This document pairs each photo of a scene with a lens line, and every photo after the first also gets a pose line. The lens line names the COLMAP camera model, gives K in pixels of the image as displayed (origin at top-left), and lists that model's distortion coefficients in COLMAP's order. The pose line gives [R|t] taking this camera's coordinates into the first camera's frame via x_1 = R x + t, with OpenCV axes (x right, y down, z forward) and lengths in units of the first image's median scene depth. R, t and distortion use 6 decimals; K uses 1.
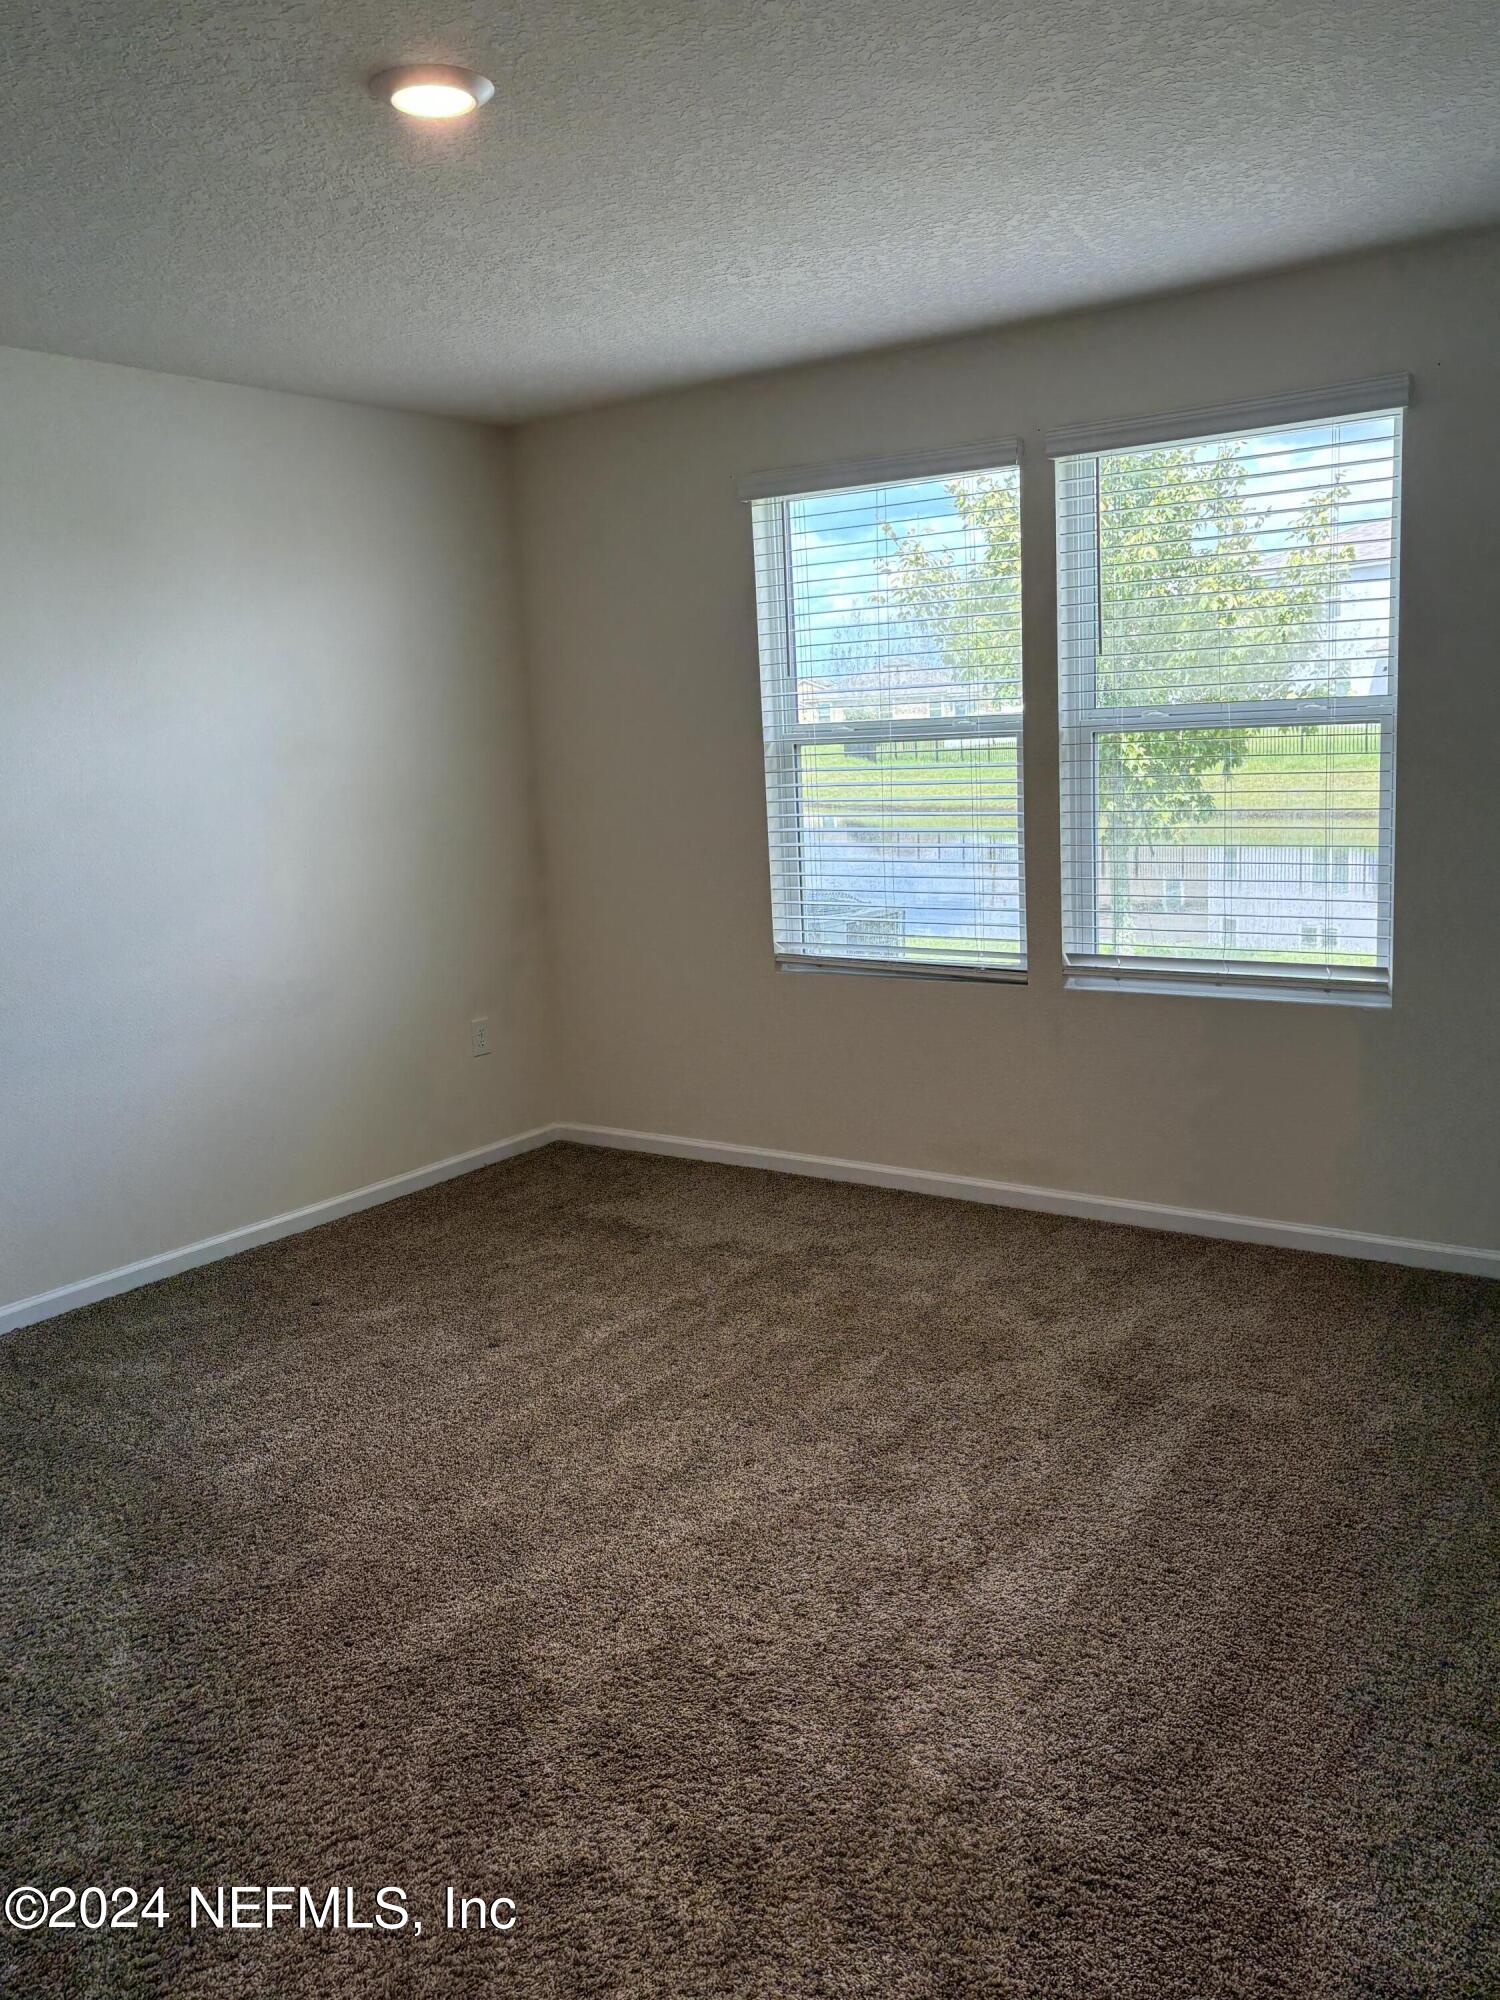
lens RADIAL K [[1645.7, 0, 750.0], [0, 1645.7, 1000.0], [0, 0, 1]] dist [0.091161, -0.144968]
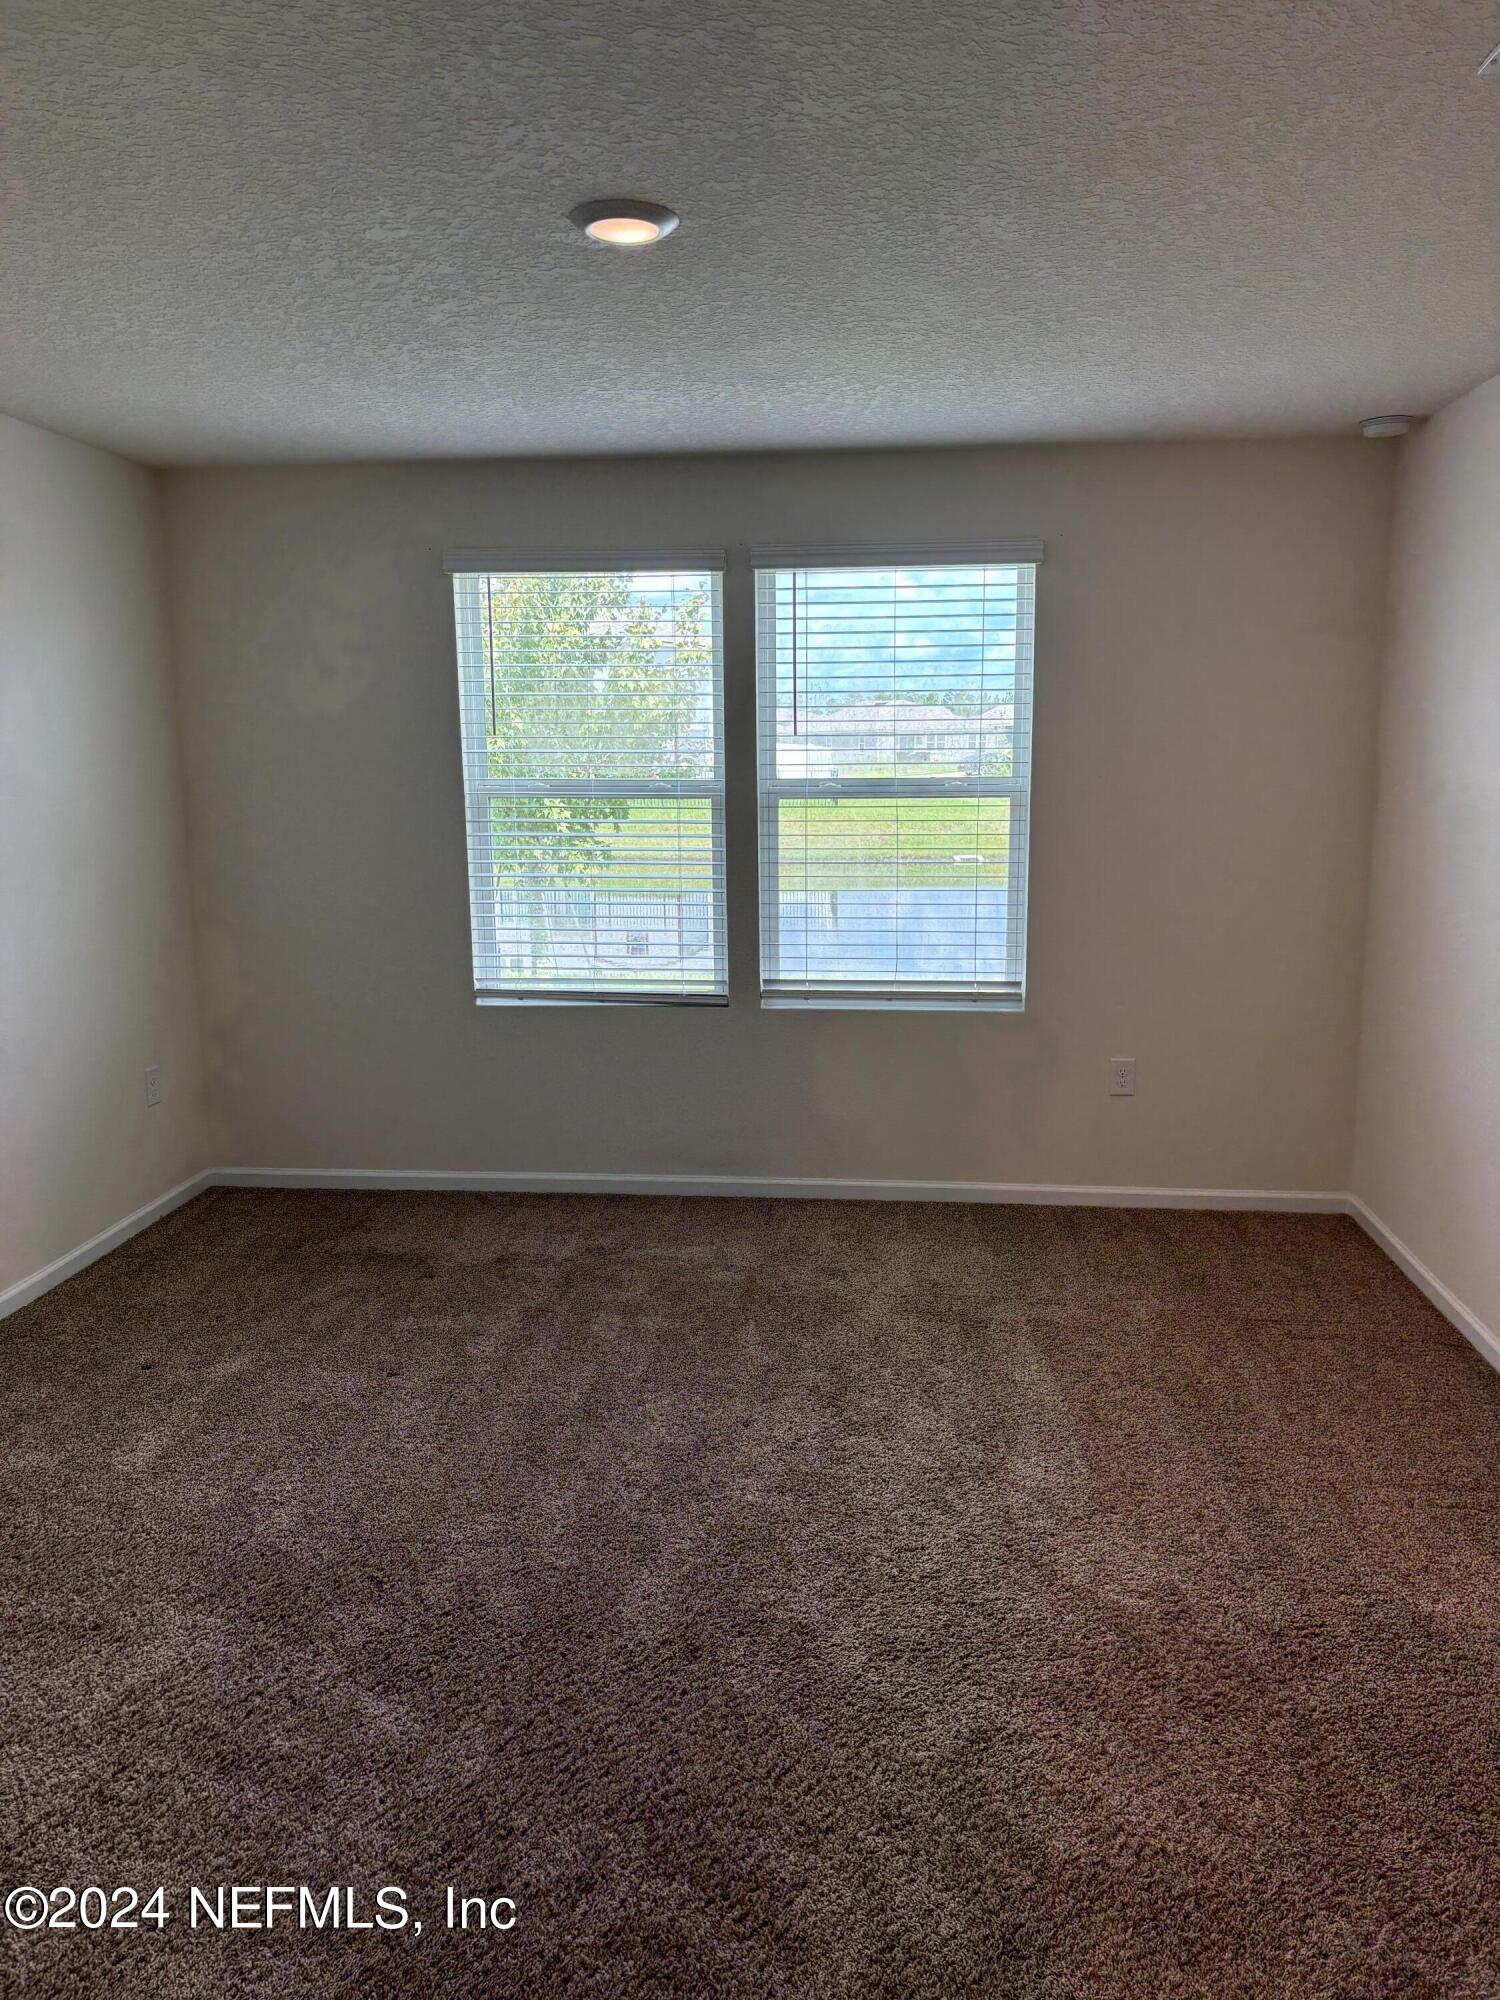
lens RADIAL K [[1522.4, 0, 750.0], [0, 1522.4, 1000.0], [0, 0, 1]] dist [0.100805, -0.166322]
pose [[0.867701, -0.040219, 0.495457, -0.382153], [0.049103, 0.998782, -0.004918, -0.008592], [-0.494655, 0.028596, 0.868619, 0.043352]]
